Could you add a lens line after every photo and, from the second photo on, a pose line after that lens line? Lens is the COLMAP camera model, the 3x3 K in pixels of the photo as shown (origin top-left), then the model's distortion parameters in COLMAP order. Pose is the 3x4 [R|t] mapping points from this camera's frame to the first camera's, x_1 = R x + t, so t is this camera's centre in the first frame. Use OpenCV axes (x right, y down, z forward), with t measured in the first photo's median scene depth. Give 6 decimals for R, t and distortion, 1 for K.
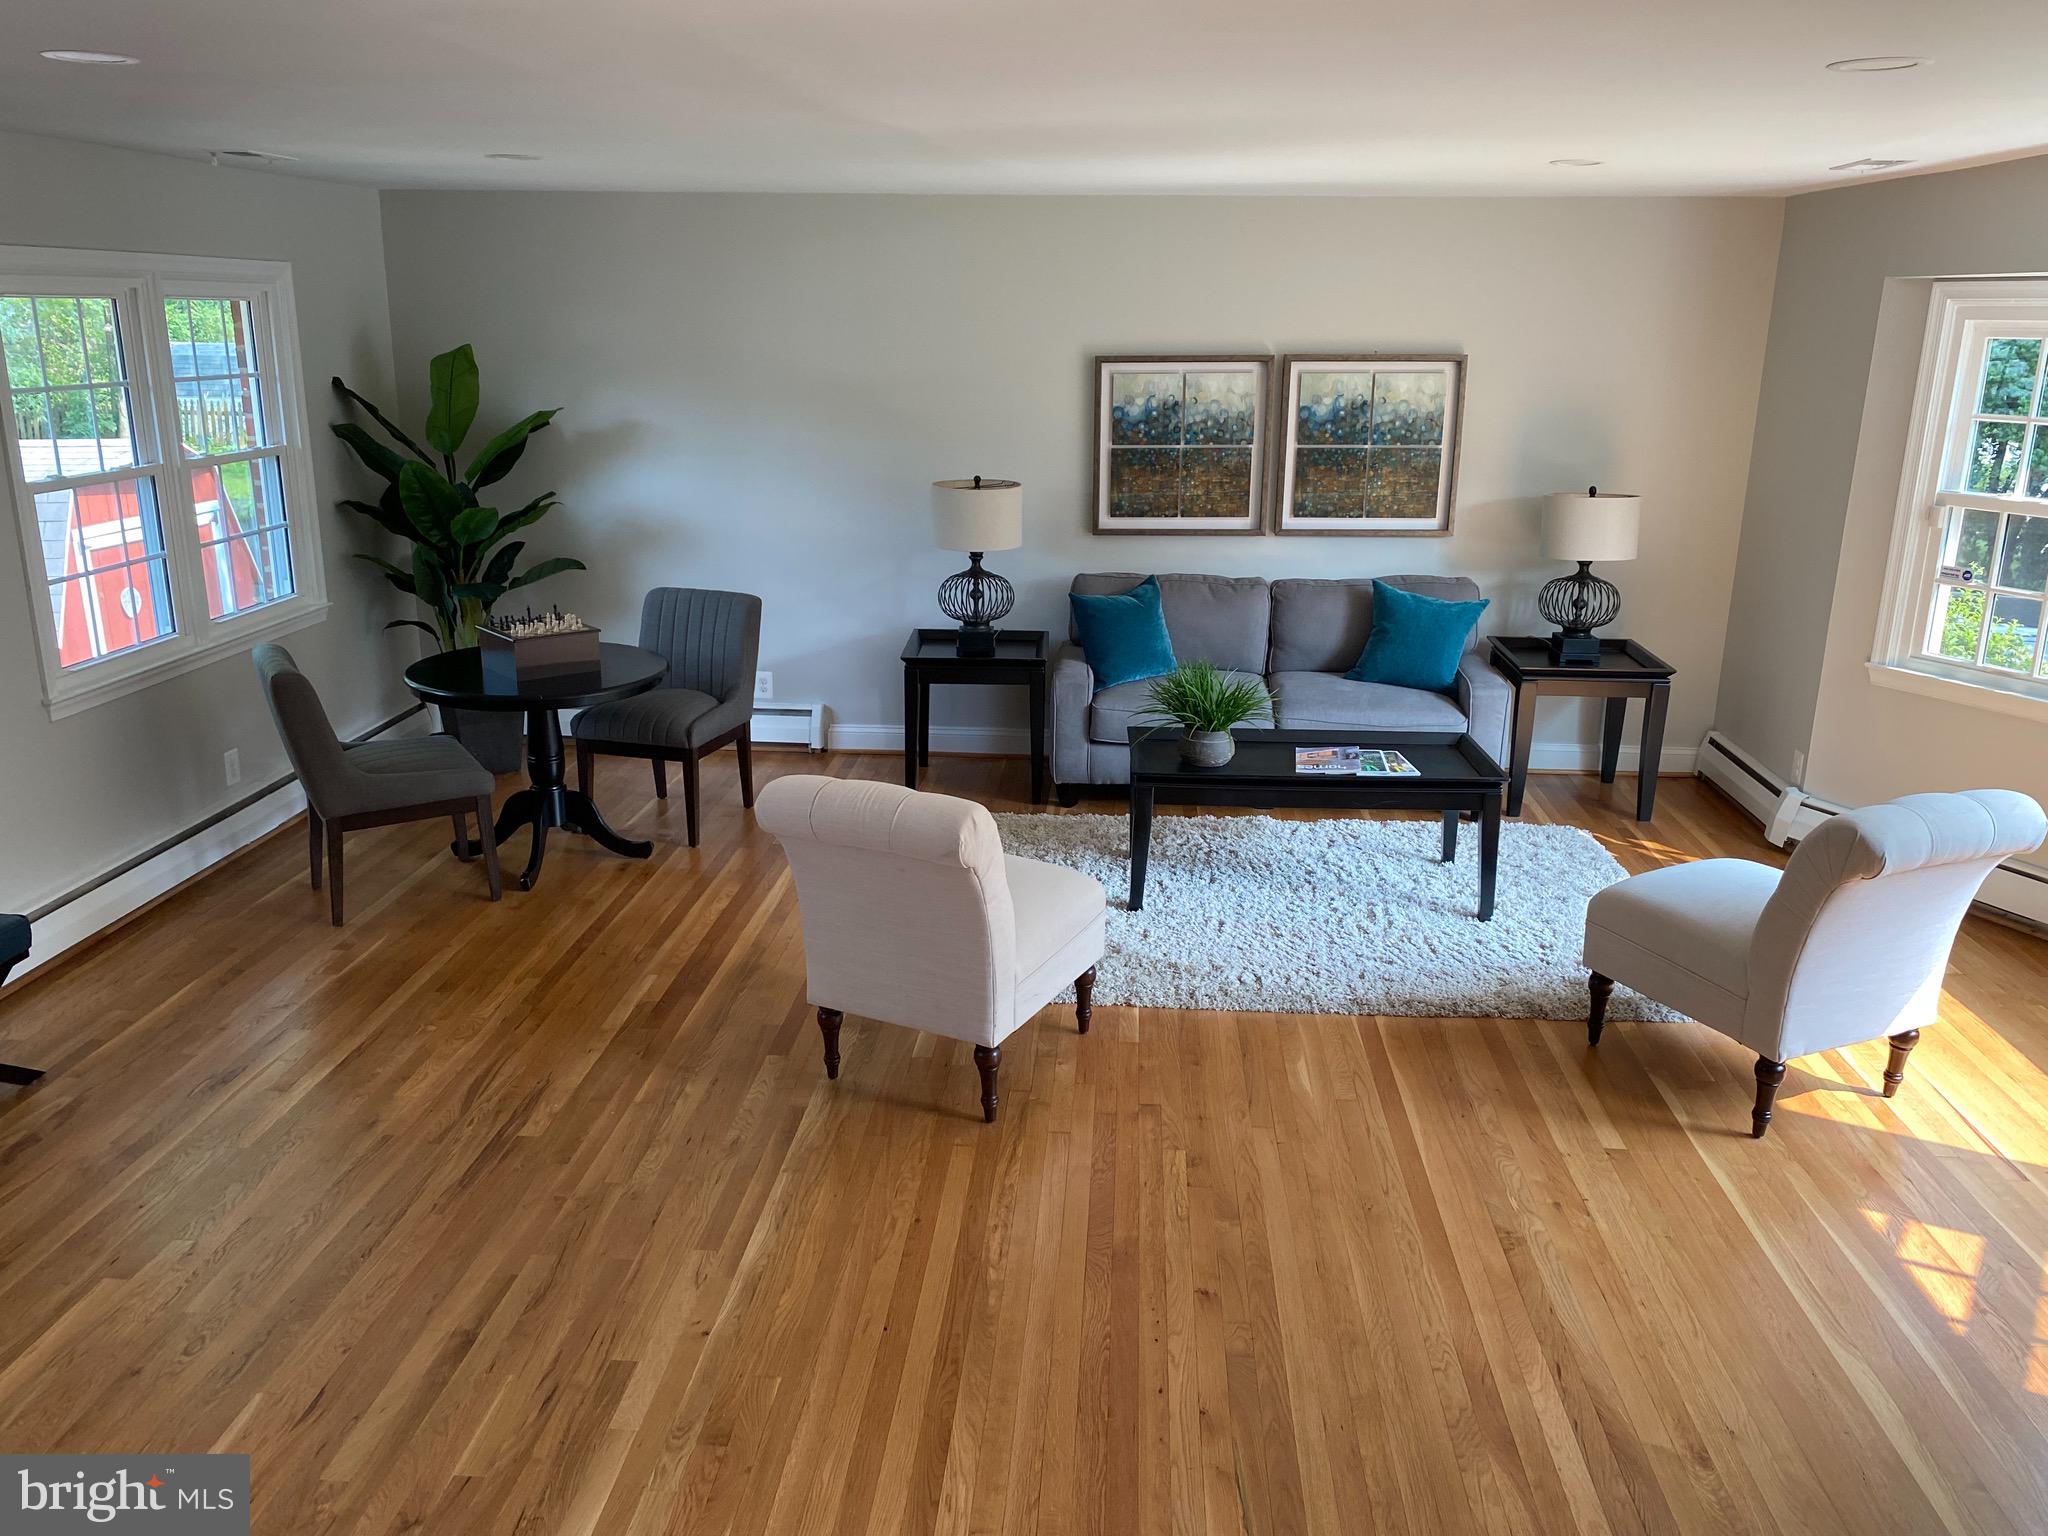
lens RADIAL K [[1574.8, 0, 1047.2], [0, 1574.8, 737.6], [0, 0, 1]] dist [0.006356, 0.001478]
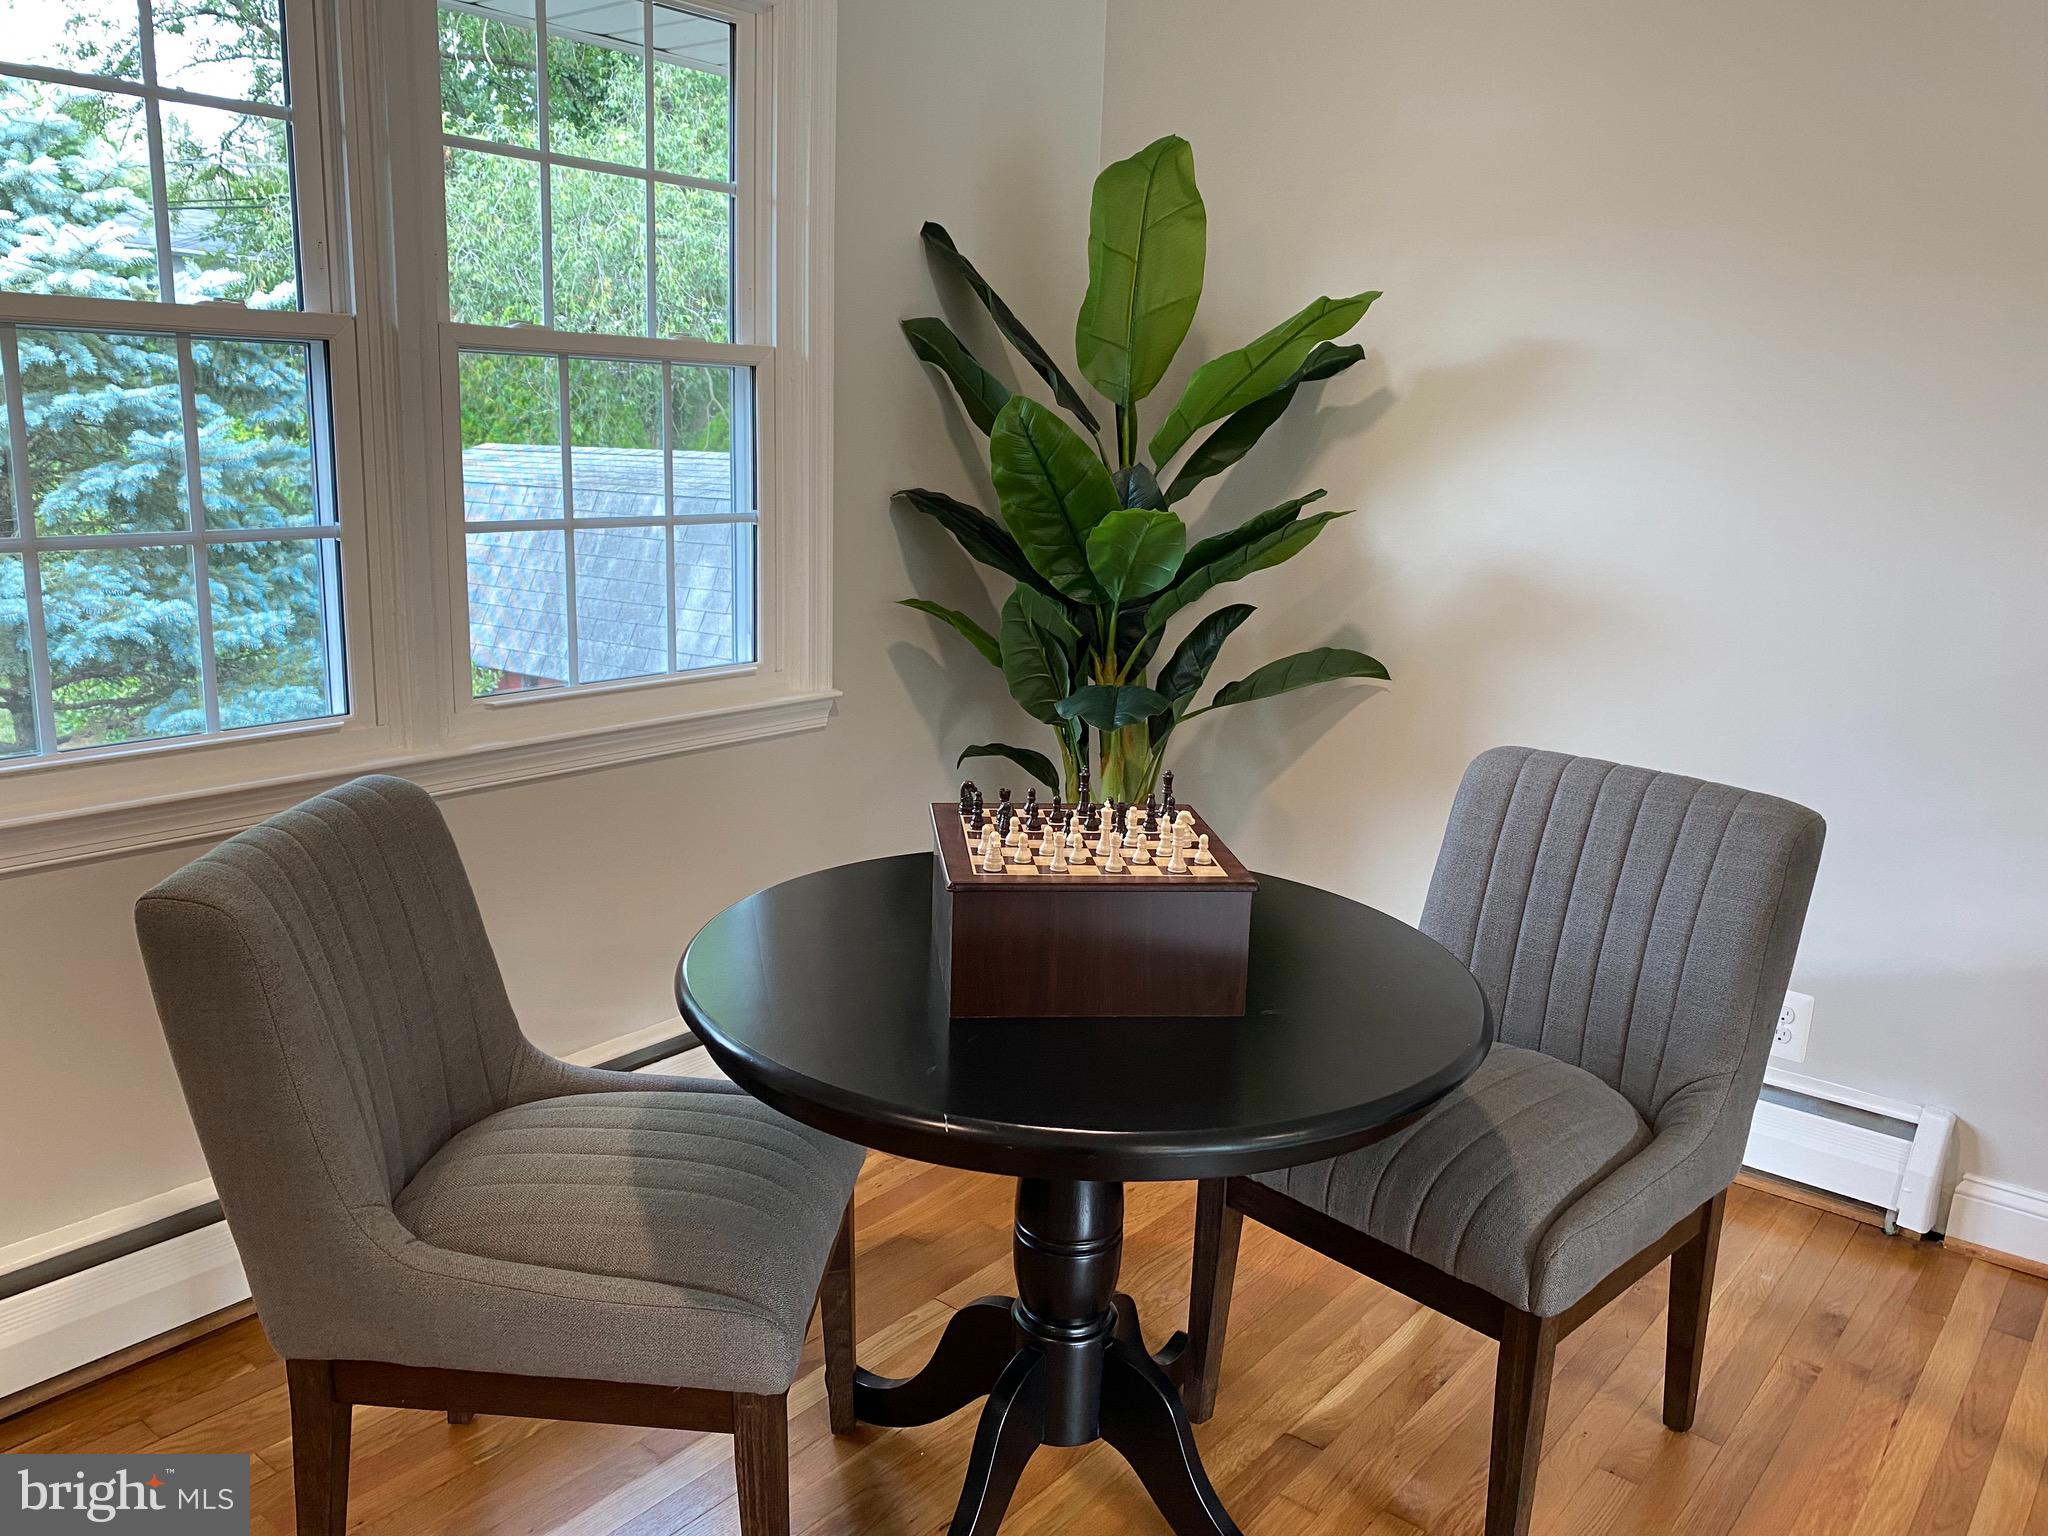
lens RADIAL K [[1574.8, 0, 1047.2], [0, 1574.8, 737.6], [0, 0, 1]] dist [0.006356, 0.001478]
pose [[0.816124, 0.123849, -0.564449, -0.129070], [-0.169872, 0.985025, -0.029483, -0.067208], [0.552345, 0.119946, 0.824941, 0.628556]]
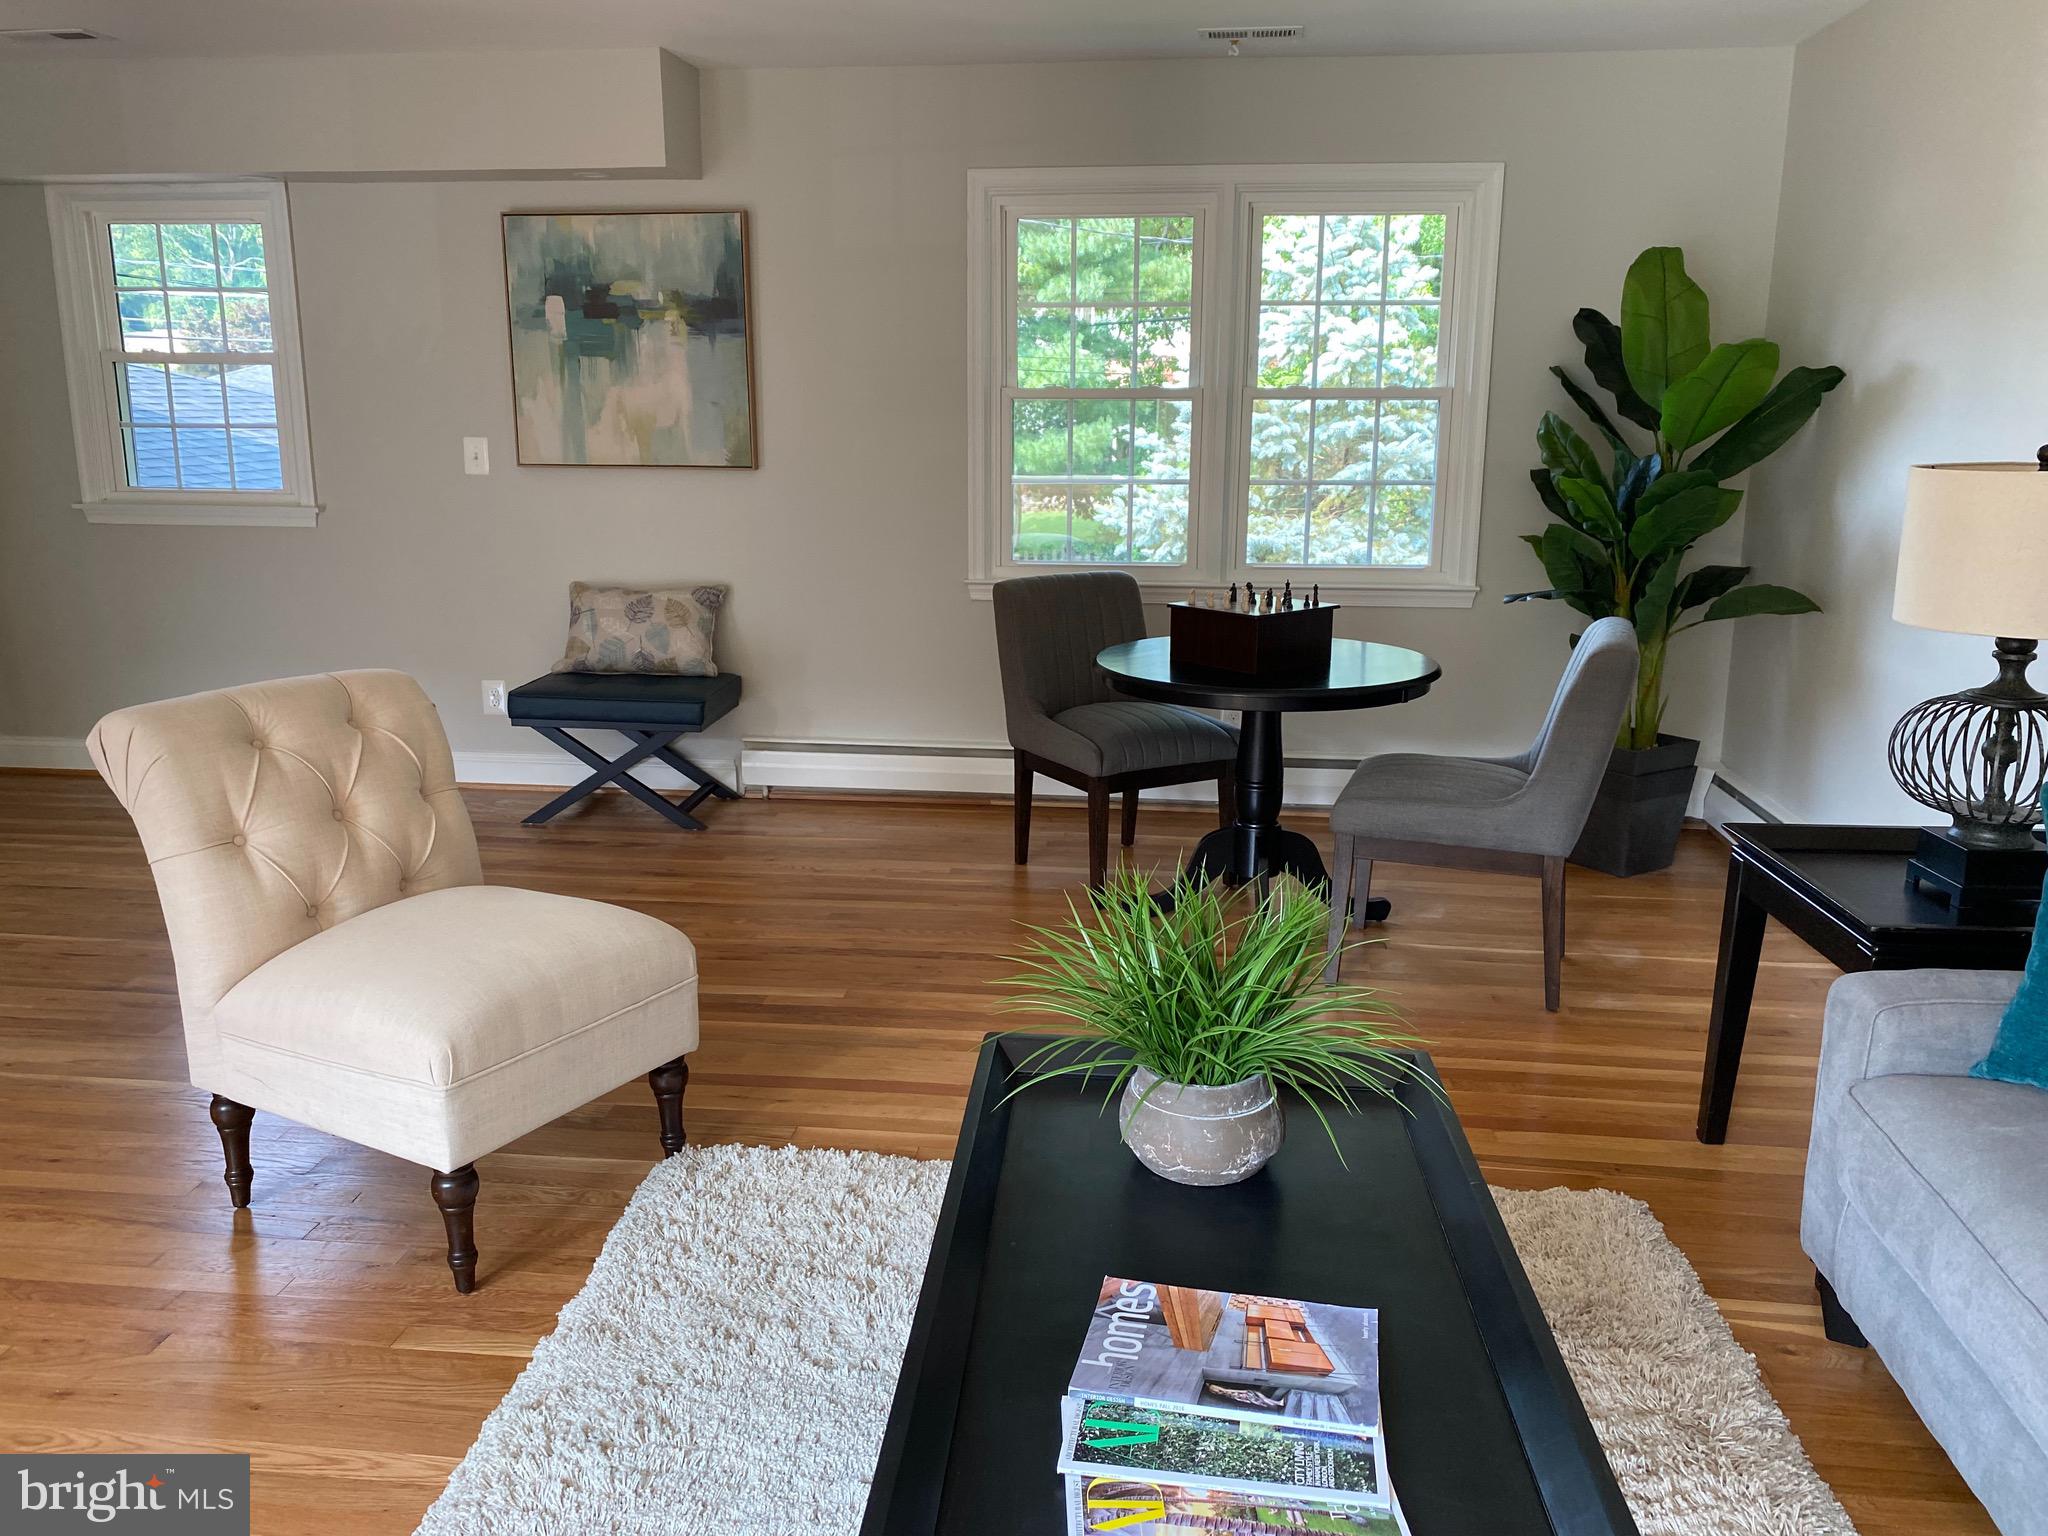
lens RADIAL K [[1574.8, 0, 1047.2], [0, 1574.8, 737.6], [0, 0, 1]] dist [0.006356, 0.001478]
pose [[-0.029080, 0.189229, -0.981502, 0.347179], [-0.283425, 0.940058, 0.189636, -0.102124], [0.958553, 0.283697, 0.026296, 0.770549]]
